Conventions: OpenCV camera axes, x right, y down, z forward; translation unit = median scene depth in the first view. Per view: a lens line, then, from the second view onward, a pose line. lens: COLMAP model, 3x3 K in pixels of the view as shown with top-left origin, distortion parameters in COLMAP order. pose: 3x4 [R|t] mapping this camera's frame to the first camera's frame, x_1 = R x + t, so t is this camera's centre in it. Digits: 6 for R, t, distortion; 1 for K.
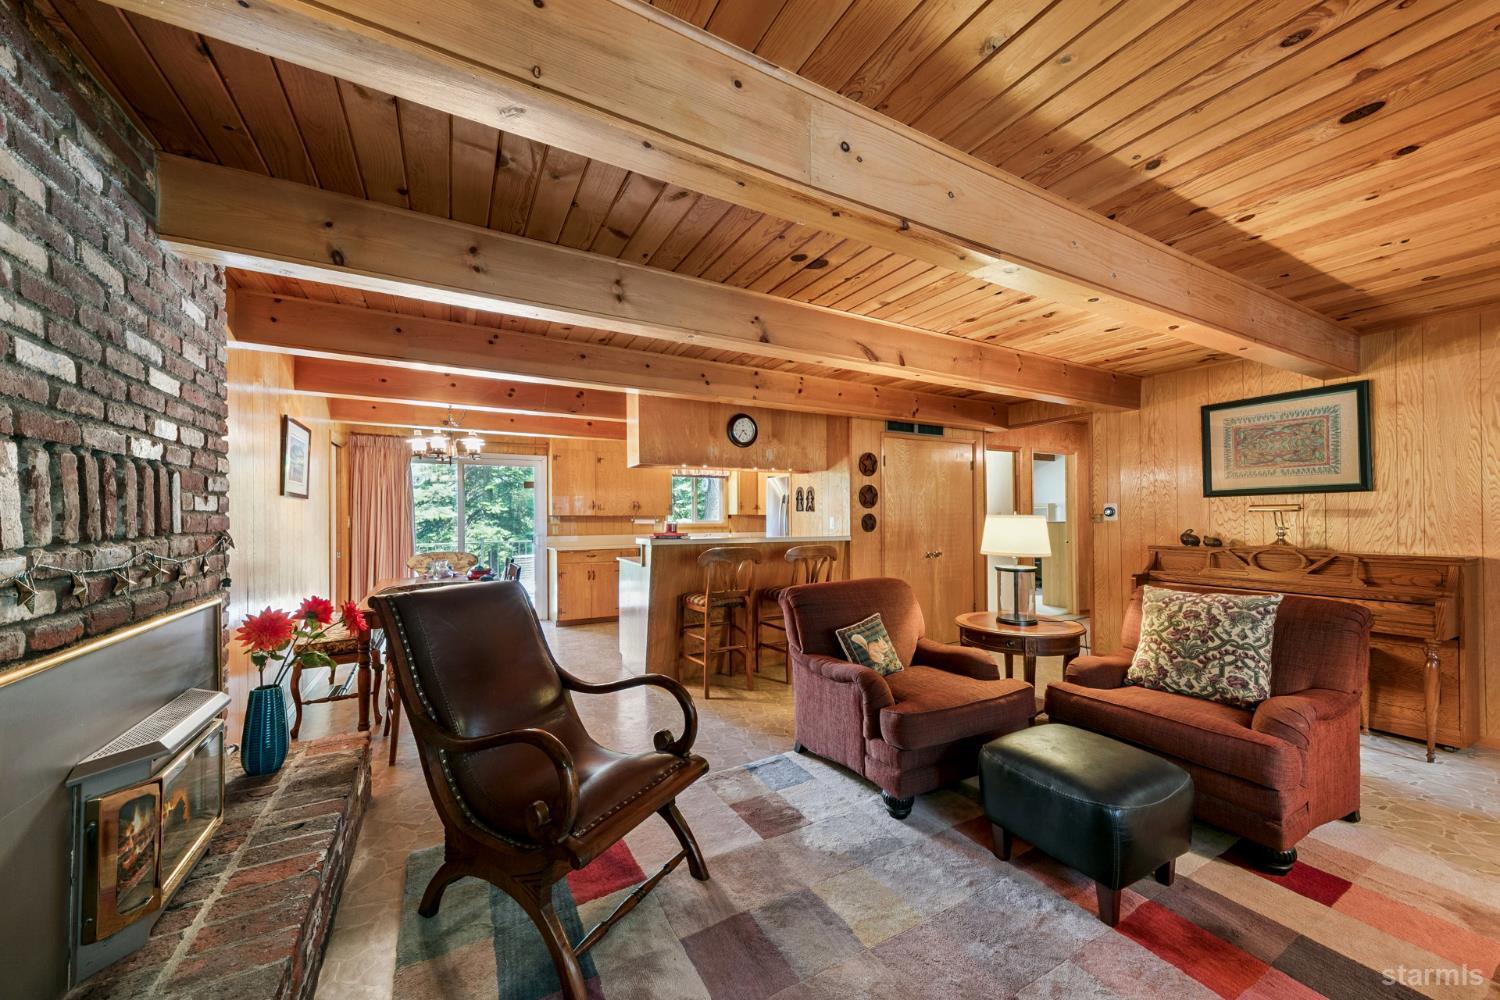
lens RADIAL K [[541.9, 0, 752.1], [0, 541.9, 510.4], [0, 0, 1]] dist [-0.008529, -0.000381]
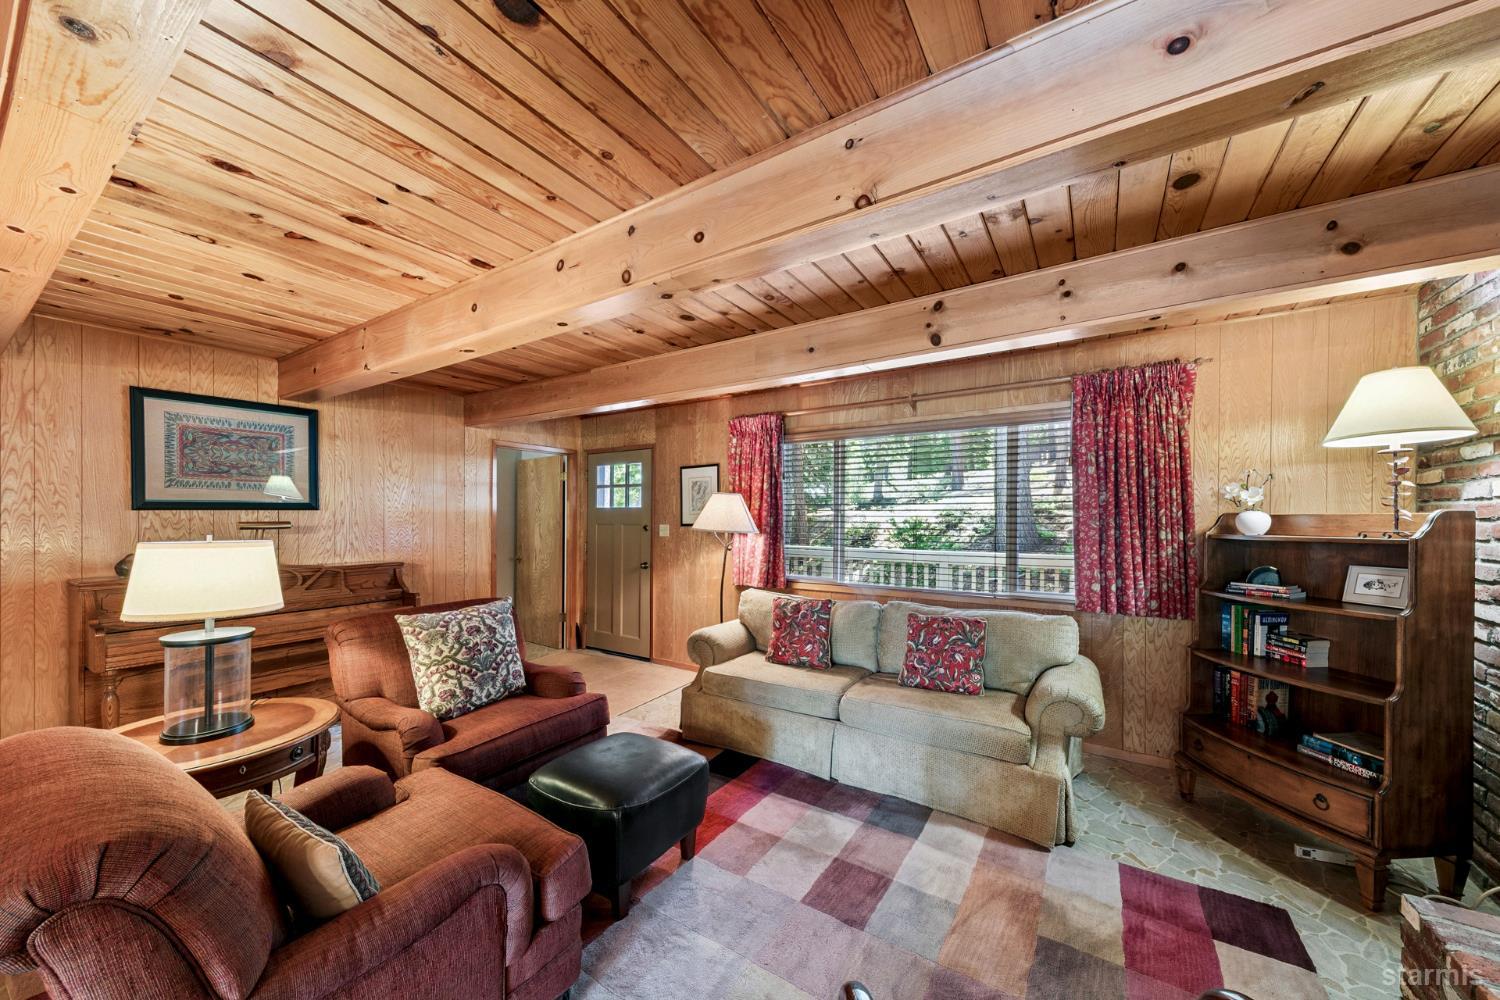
lens RADIAL K [[523.7, 0, 760.6], [0, 523.7, 521.9], [0, 0, 1]] dist [0.001243, -0.000014]
pose [[-0.481874, 0.000078, 0.876241, -0.253300], [-0.006024, 0.999976, -0.003402, -0.012968], [-0.876220, -0.006917, -0.481862, 0.720414]]
